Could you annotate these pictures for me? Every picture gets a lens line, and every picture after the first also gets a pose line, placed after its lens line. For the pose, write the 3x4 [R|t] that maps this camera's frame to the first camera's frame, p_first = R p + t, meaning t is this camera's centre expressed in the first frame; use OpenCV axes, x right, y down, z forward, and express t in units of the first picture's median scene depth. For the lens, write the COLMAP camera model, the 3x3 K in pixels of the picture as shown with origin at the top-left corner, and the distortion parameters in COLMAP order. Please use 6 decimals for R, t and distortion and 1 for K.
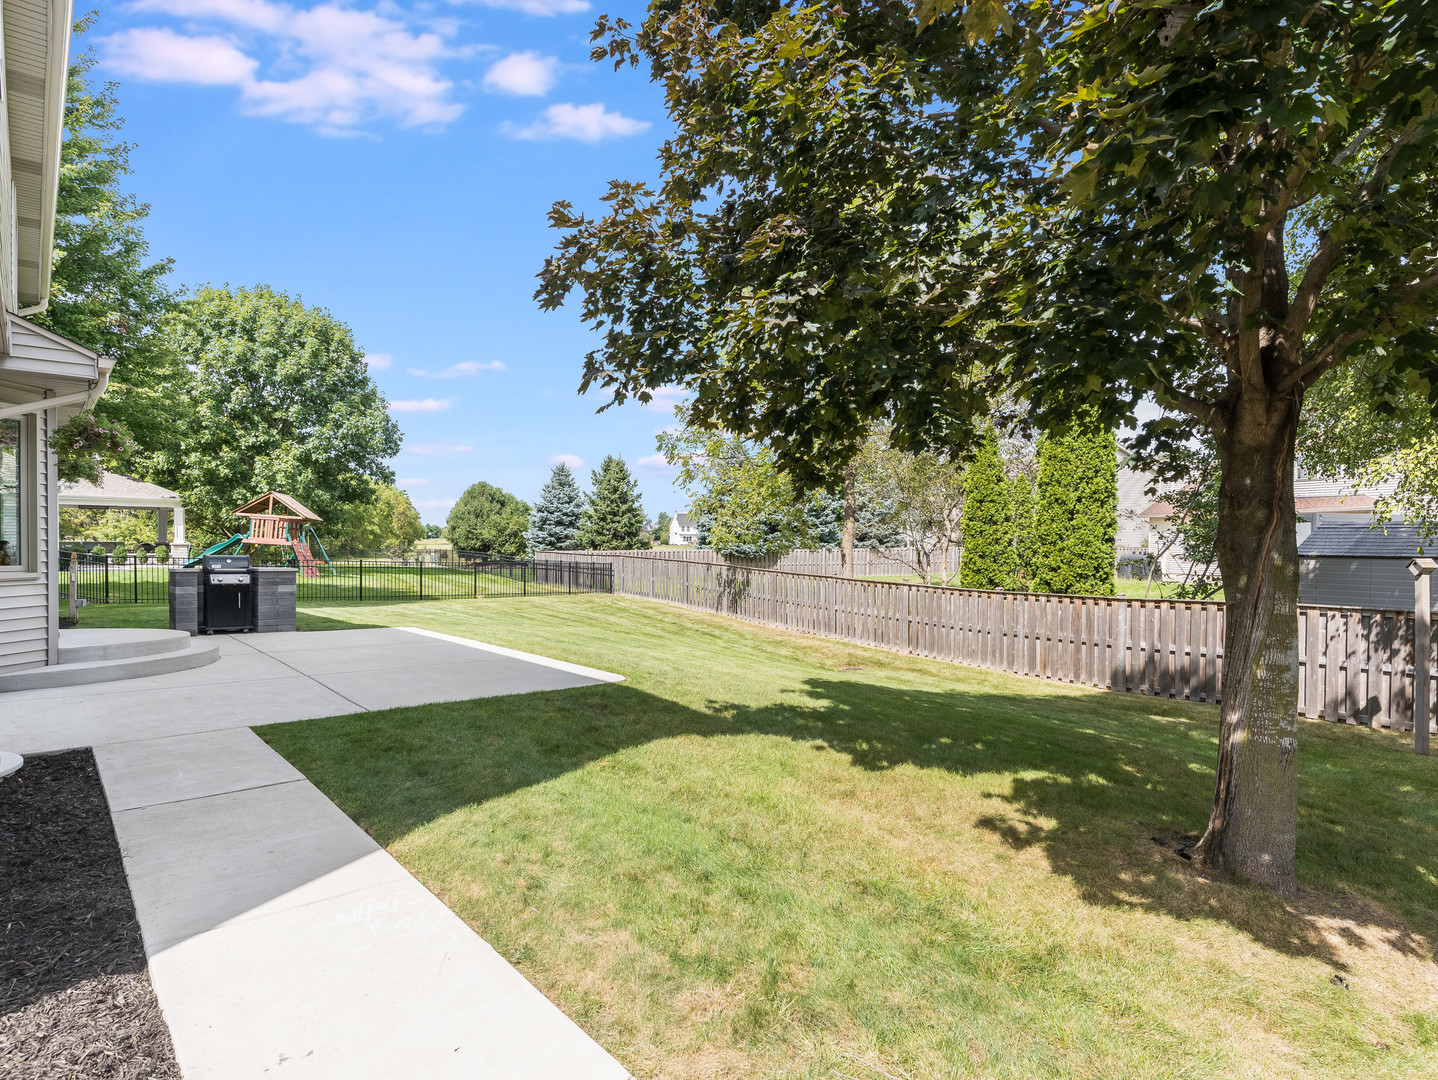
lens RADIAL K [[786.3, 0, 713.4], [0, 786.3, 546.4], [0, 0, 1]] dist [0.005305, 0.000269]
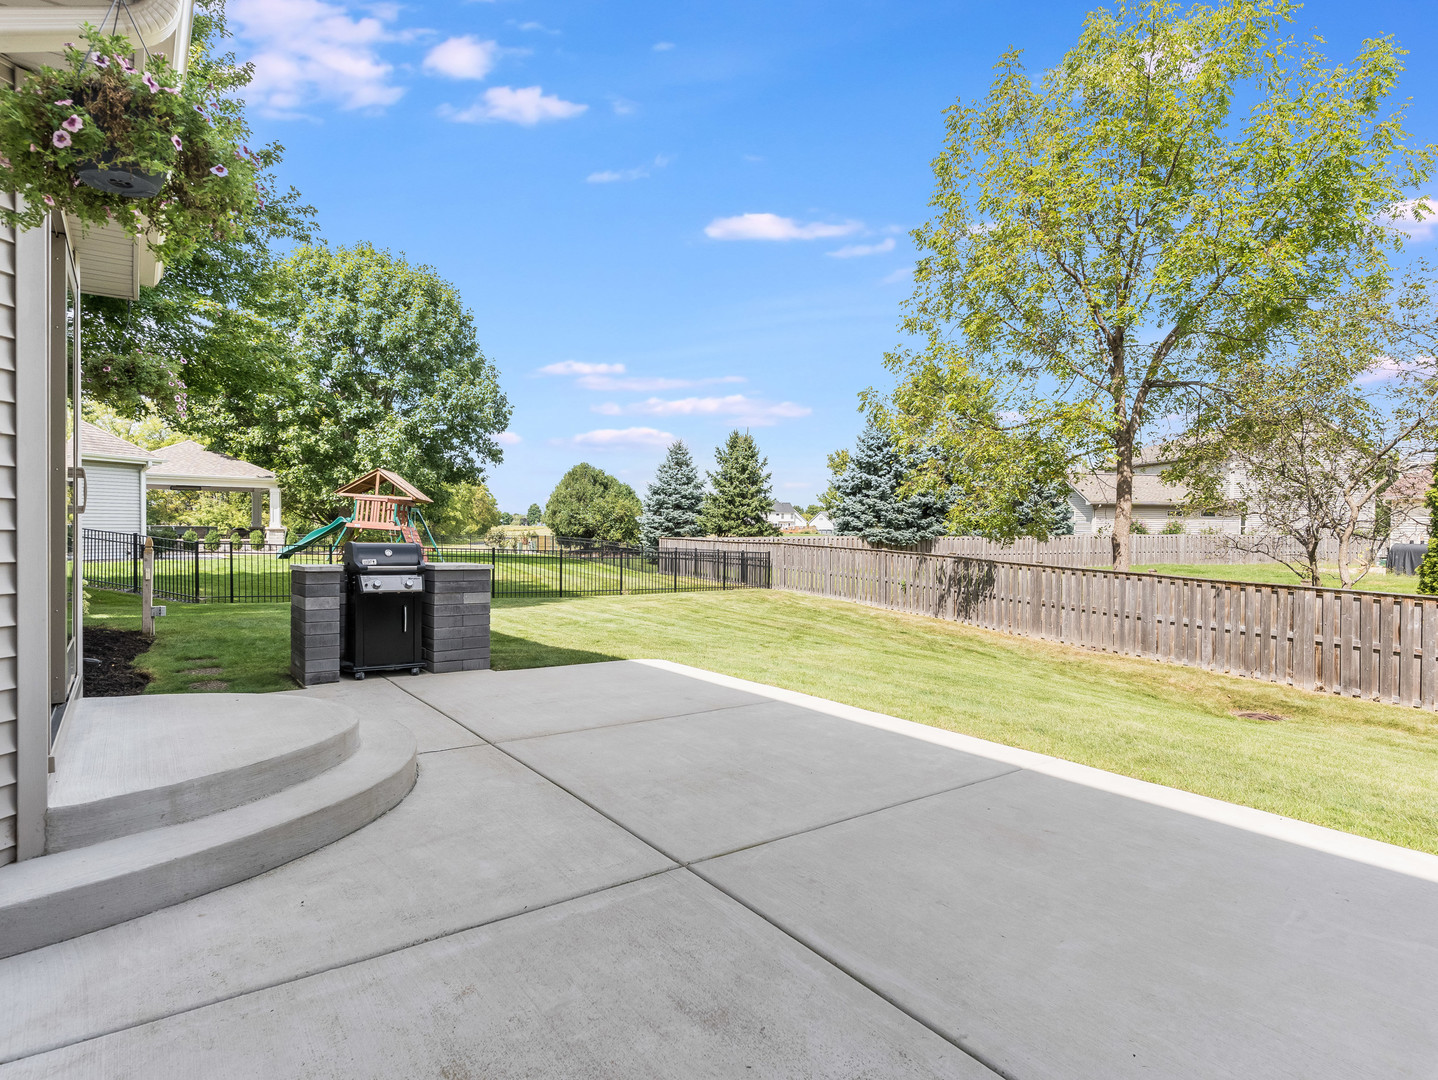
lens RADIAL K [[786.3, 0, 724.3], [0, 786.3, 533.2], [0, 0, 1]] dist [0.005305, 0.000269]
pose [[0.997610, 0.003107, -0.069033, -0.100852], [-0.003130, 0.999995, -0.000232, 0.001069], [0.069032, 0.000447, 0.997614, 0.133728]]
